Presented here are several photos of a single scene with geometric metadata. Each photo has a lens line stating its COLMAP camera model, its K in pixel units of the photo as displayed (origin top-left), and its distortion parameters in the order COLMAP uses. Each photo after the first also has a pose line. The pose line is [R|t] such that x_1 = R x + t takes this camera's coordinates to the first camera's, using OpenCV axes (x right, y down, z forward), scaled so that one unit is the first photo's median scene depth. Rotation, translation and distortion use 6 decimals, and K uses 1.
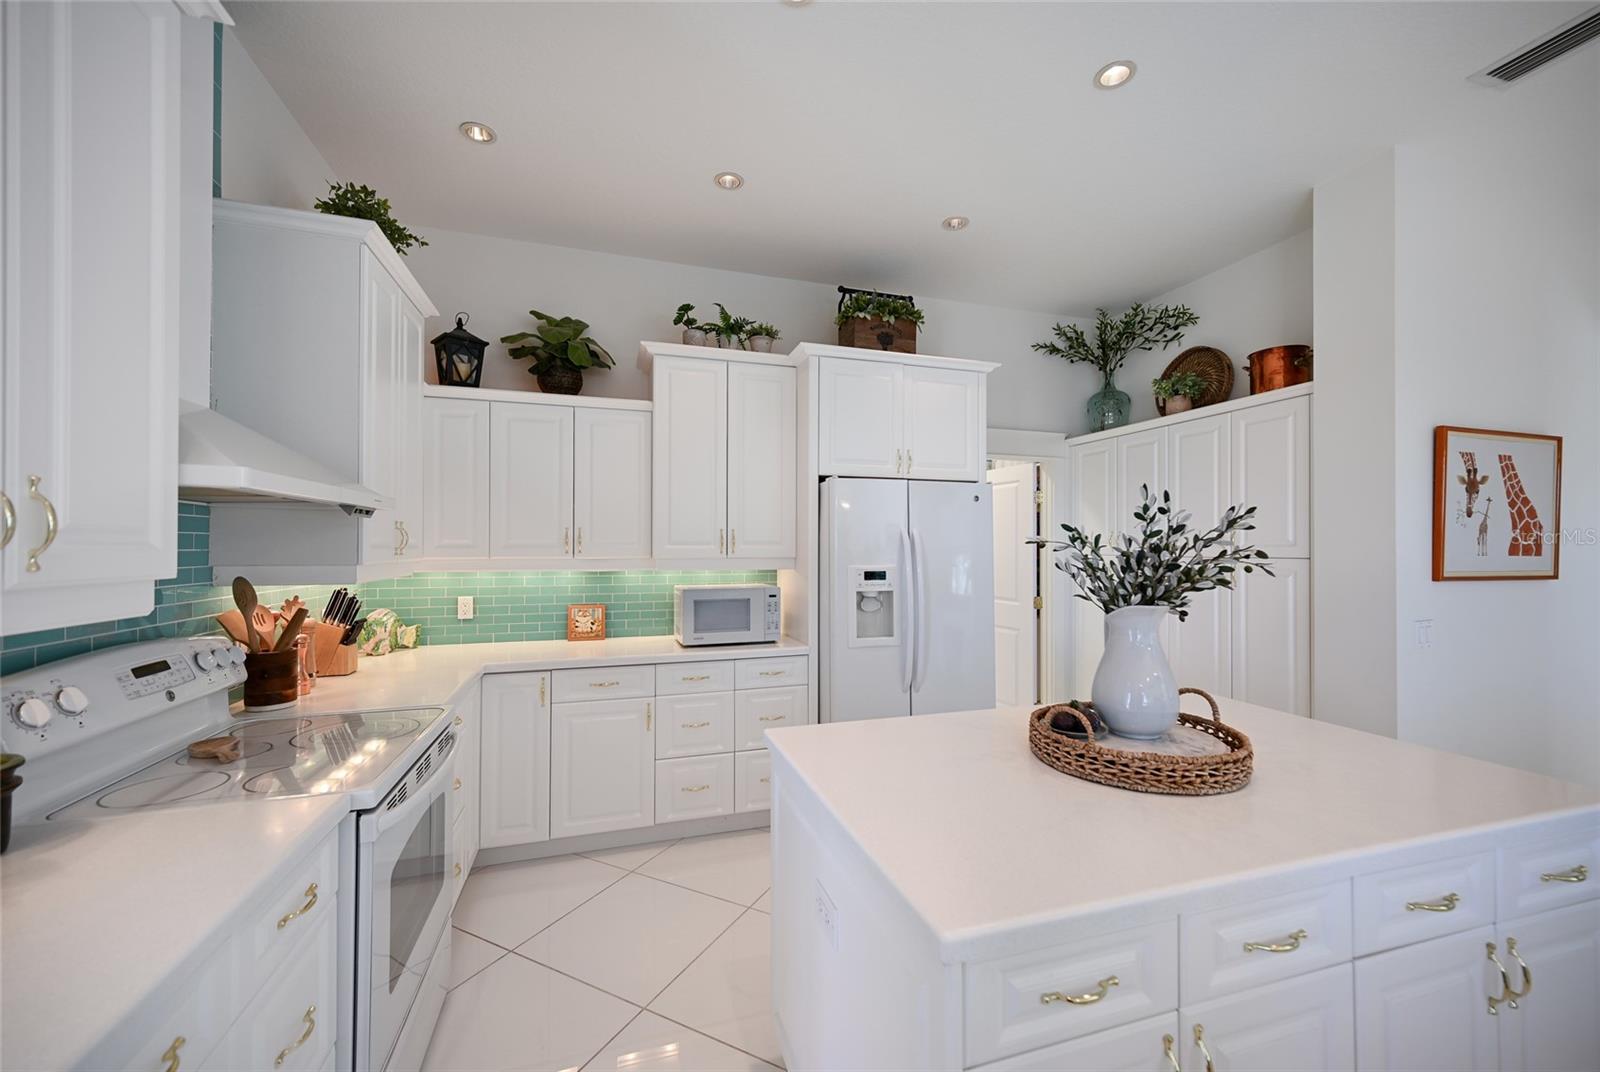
lens RADIAL K [[629.8, 0, 804.2], [0, 629.8, 543.8], [0, 0, 1]] dist [0.007527, 0.000155]
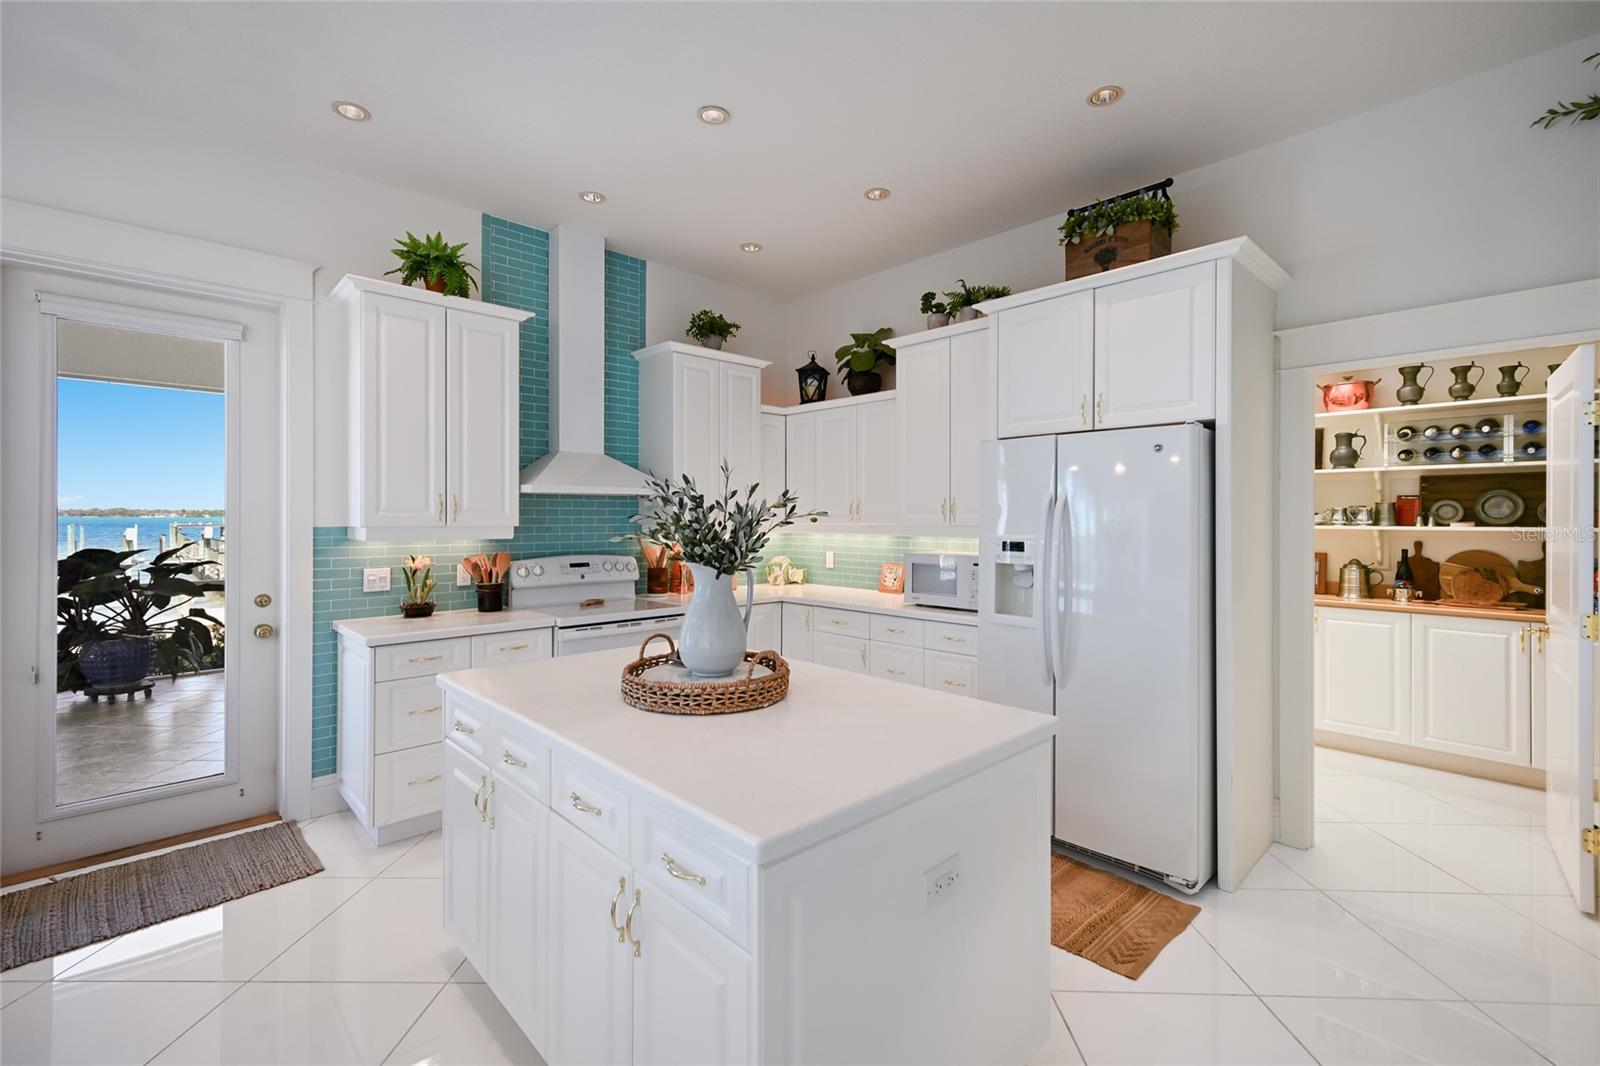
lens RADIAL K [[698.4, 0, 799.4], [0, 698.4, 519.4], [0, 0, 1]] dist [0.009589, 0.000392]
pose [[0.434685, 0.002288, -0.900580, 0.845541], [0.004633, 0.999978, 0.004777, 0.005628], [0.900571, -0.006249, 0.434664, 0.284156]]
